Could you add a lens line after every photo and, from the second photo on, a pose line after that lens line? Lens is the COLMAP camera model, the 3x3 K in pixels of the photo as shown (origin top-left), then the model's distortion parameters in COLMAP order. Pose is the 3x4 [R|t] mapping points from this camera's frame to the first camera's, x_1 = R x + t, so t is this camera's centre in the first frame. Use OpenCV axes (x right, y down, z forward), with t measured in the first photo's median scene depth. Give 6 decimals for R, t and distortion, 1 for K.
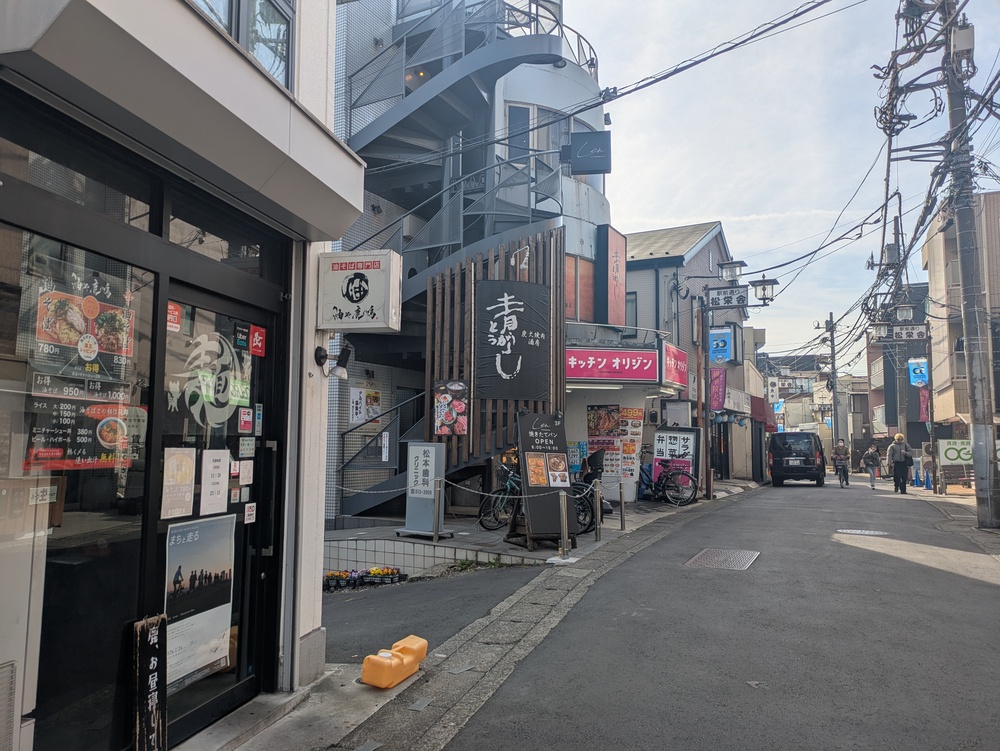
lens RADIAL K [[746.6, 0, 500.3], [0, 746.6, 374.4], [0, 0, 1]] dist [0.040211, -0.020175]
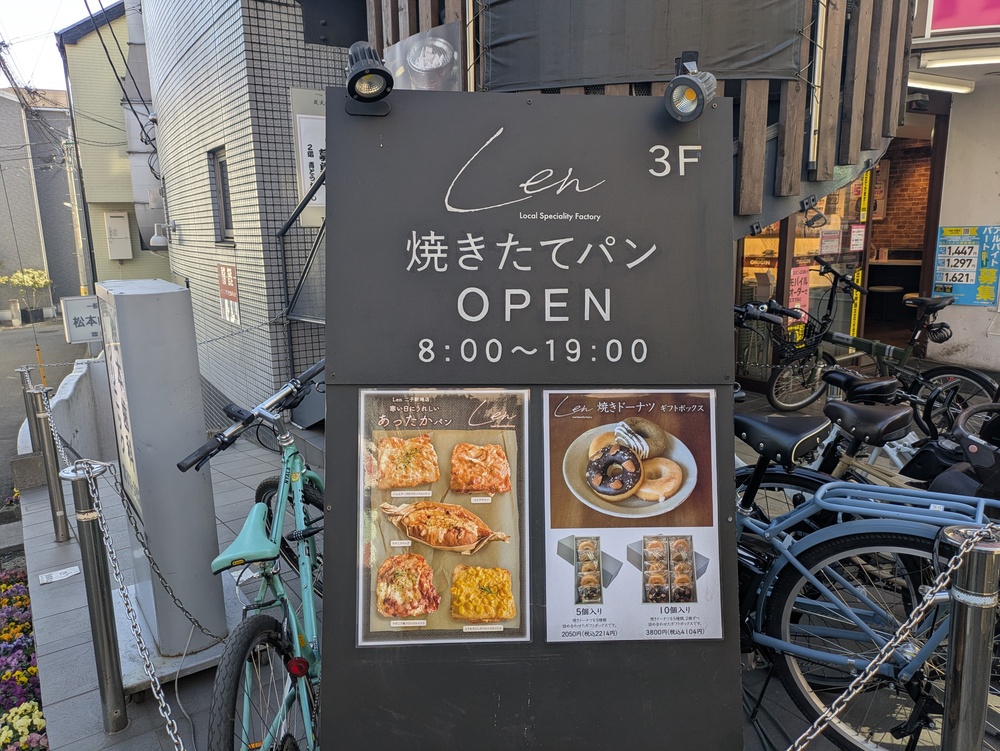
lens RADIAL K [[746.6, 0, 500.0], [0, 746.6, 374.5], [0, 0, 1]] dist [0.040211, -0.020175]
pose [[0.881670, 0.066403, -0.467171, 0.118287], [0.071162, 0.960015, 0.270755, 0.064884], [0.466470, -0.271961, 0.841691, 0.880943]]
